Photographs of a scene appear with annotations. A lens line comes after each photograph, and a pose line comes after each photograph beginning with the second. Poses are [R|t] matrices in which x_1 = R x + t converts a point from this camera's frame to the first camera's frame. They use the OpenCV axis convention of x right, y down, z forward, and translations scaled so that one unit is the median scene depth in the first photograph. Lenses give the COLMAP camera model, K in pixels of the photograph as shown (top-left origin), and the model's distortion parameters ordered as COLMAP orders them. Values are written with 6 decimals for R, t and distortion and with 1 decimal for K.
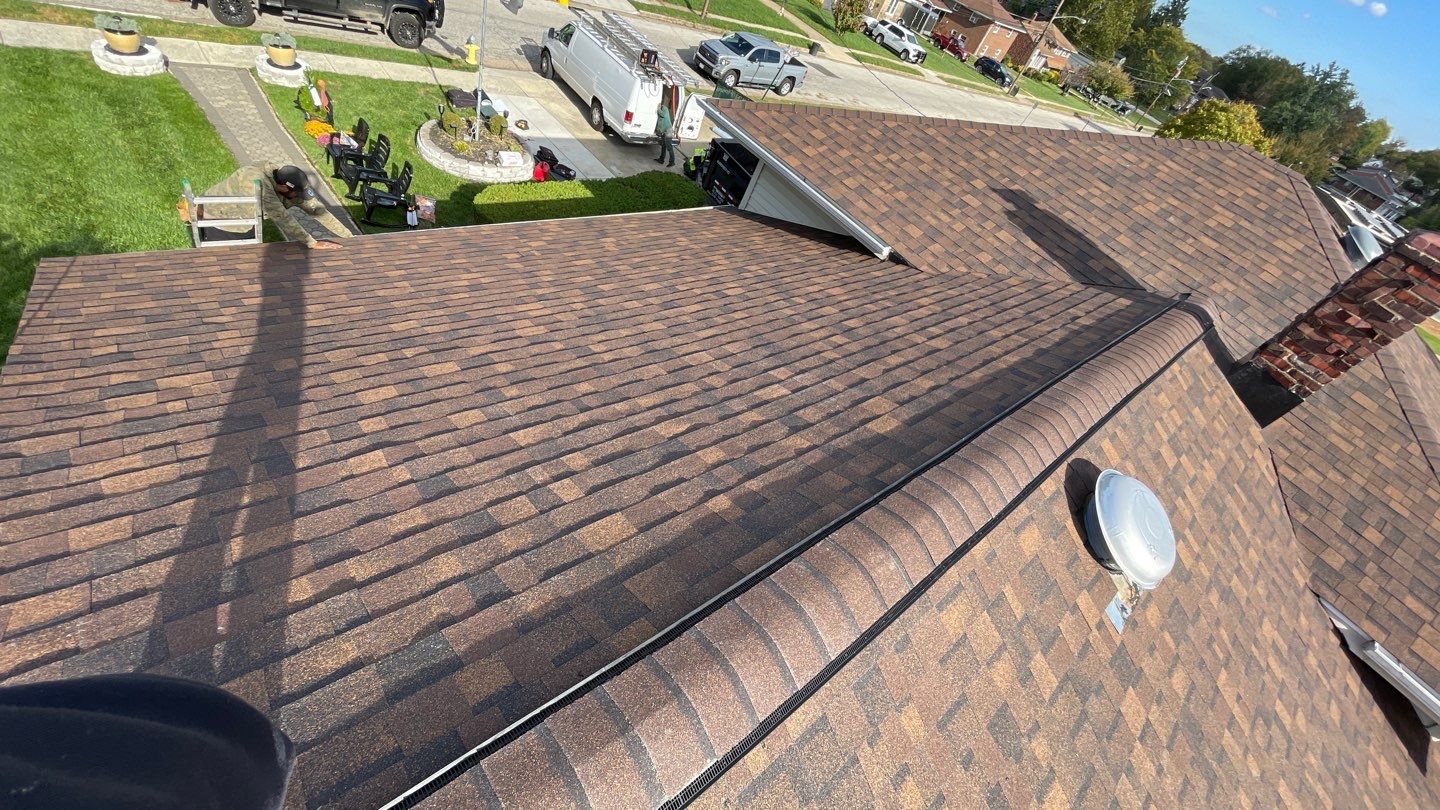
lens RADIAL K [[578.6, 0, 717.7], [0, 578.6, 403.0], [0, 0, 1]] dist [-0.002664, 0.000554]
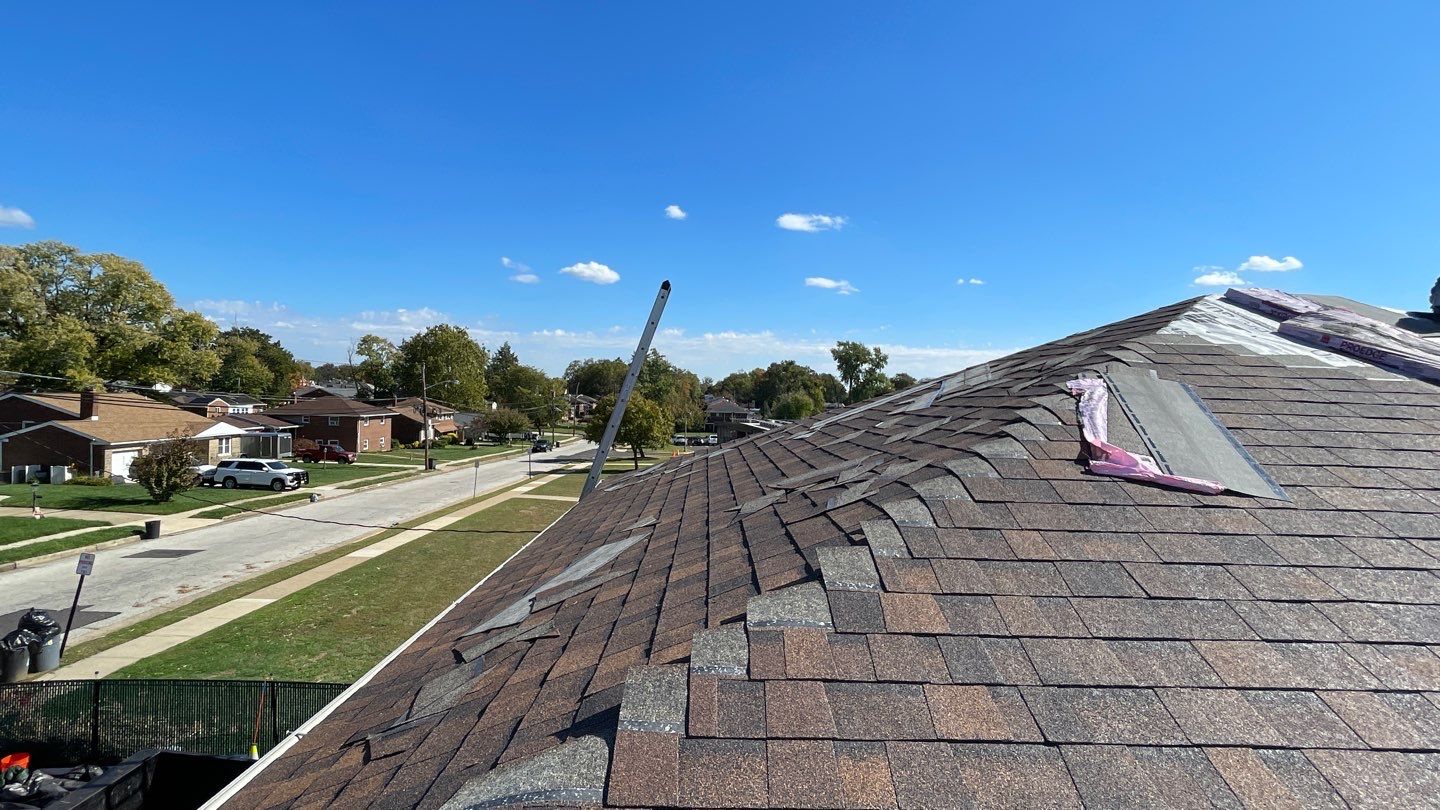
lens RADIAL K [[729.2, 0, 707.7], [0, 729.2, 403.1], [0, 0, 1]] dist [-0.005681, 0.001467]
pose [[0.605882, -0.320242, 0.728252, 0.014807], [0.673292, 0.694025, -0.254966, -0.071773], [-0.423775, 0.644806, 0.636114, 0.114625]]
